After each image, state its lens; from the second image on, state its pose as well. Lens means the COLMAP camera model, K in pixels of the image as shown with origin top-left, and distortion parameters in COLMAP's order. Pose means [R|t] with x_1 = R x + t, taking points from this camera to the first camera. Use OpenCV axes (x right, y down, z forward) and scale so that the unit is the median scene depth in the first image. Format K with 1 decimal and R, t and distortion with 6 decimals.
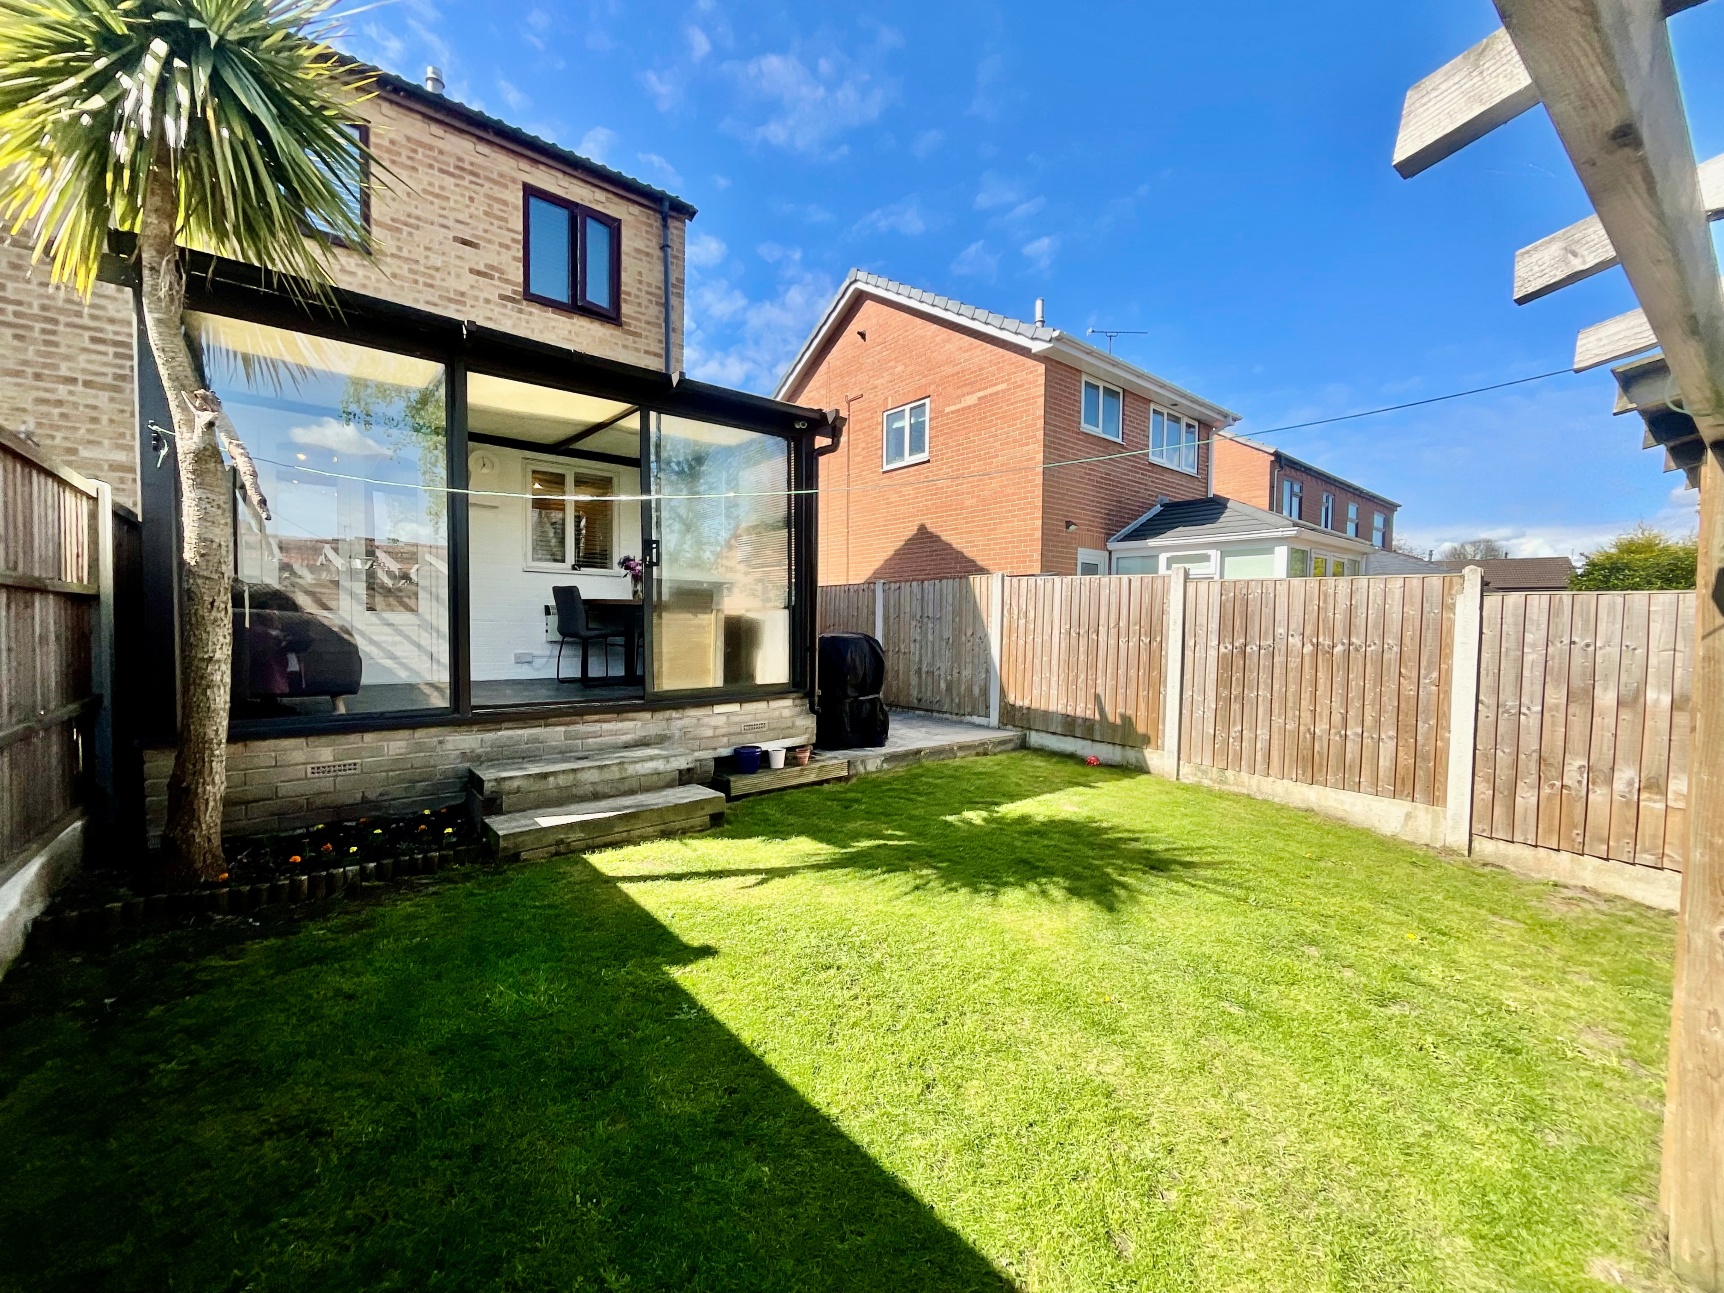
lens RADIAL K [[680.5, 0, 874.6], [0, 680.5, 652.4], [0, 0, 1]] dist [-0.000201, -0.000238]
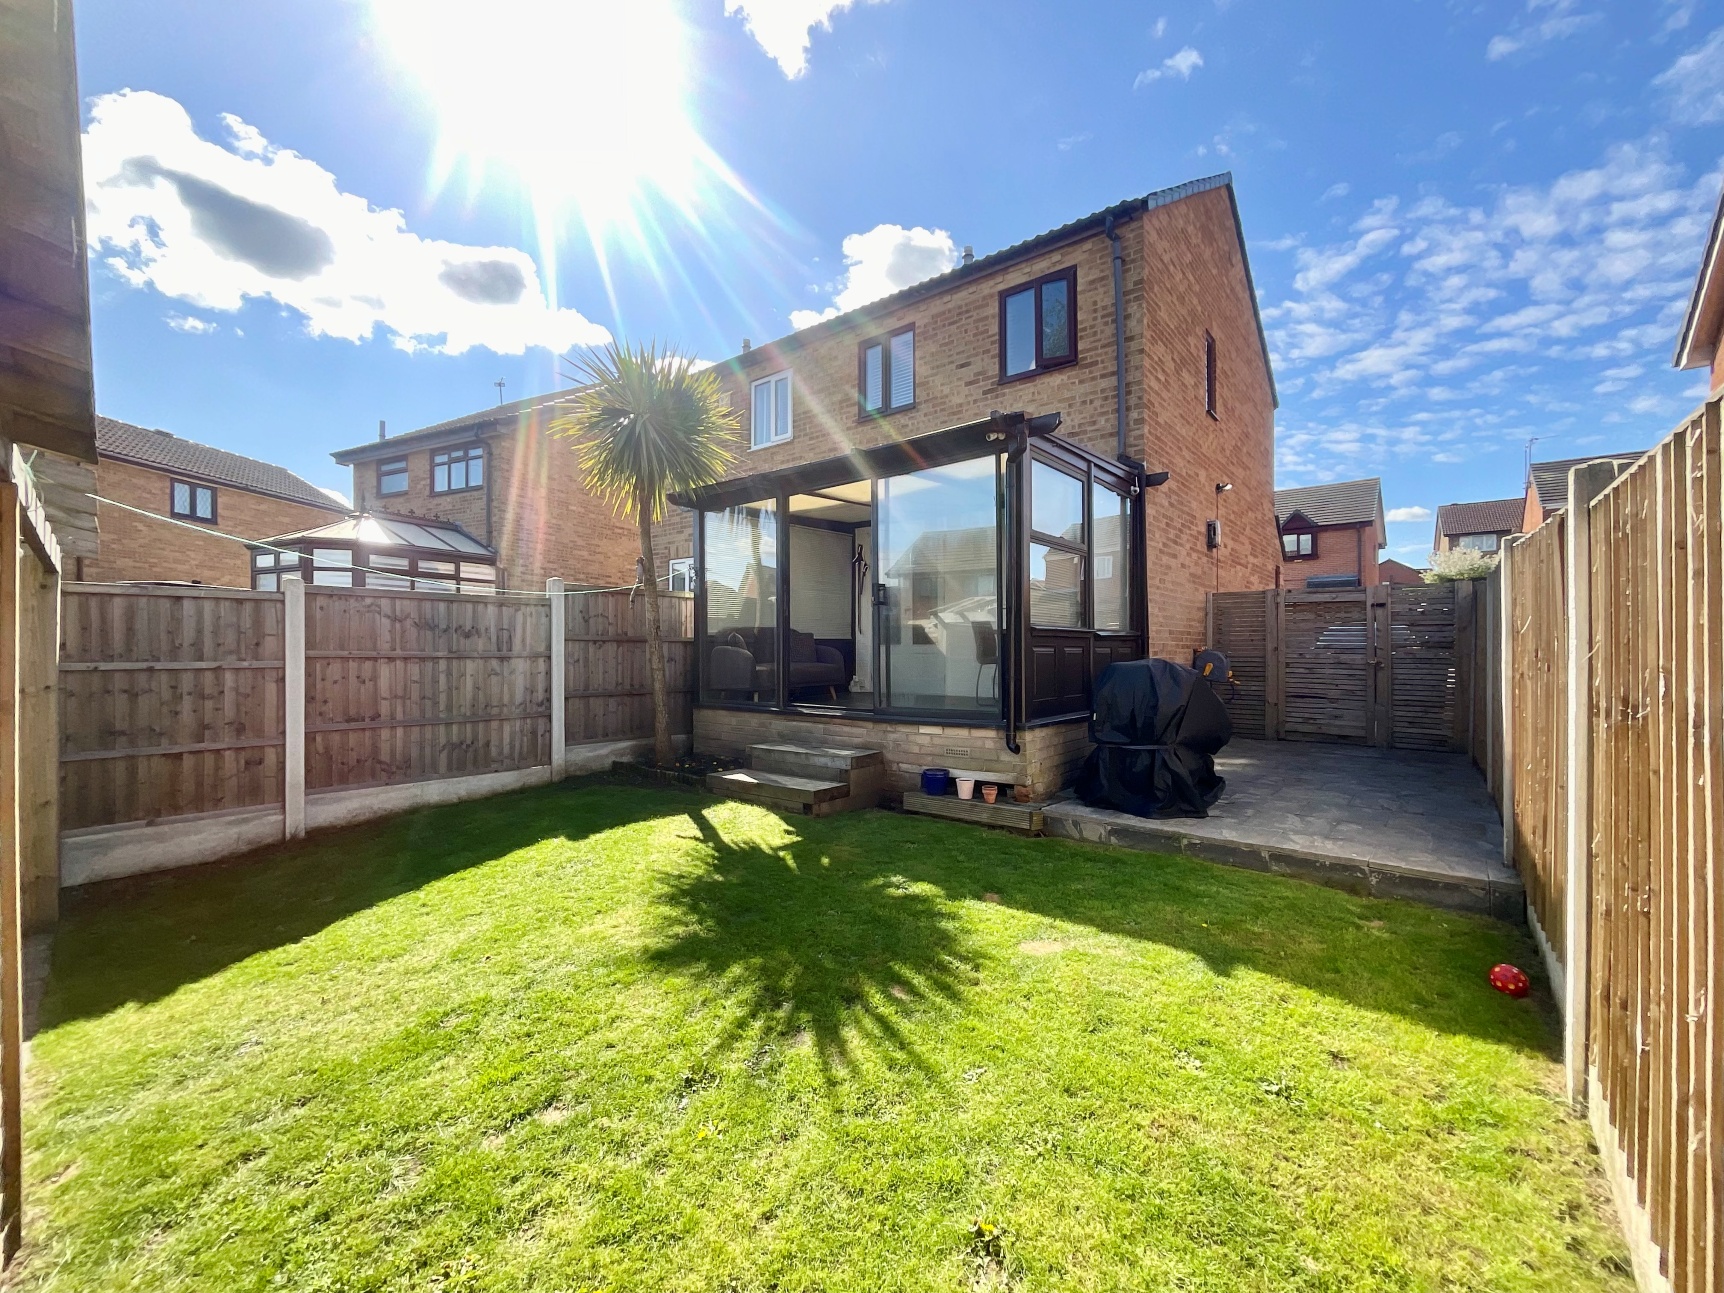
lens RADIAL K [[701.7, 0, 868.9], [0, 701.7, 646.1], [0, 0, 1]] dist [-0.001249, 0.000410]
pose [[0.194692, -0.010019, -0.980813, 1.014204], [-0.032137, 0.999346, -0.016588, -0.033660], [0.980338, 0.034750, 0.194243, 0.819375]]
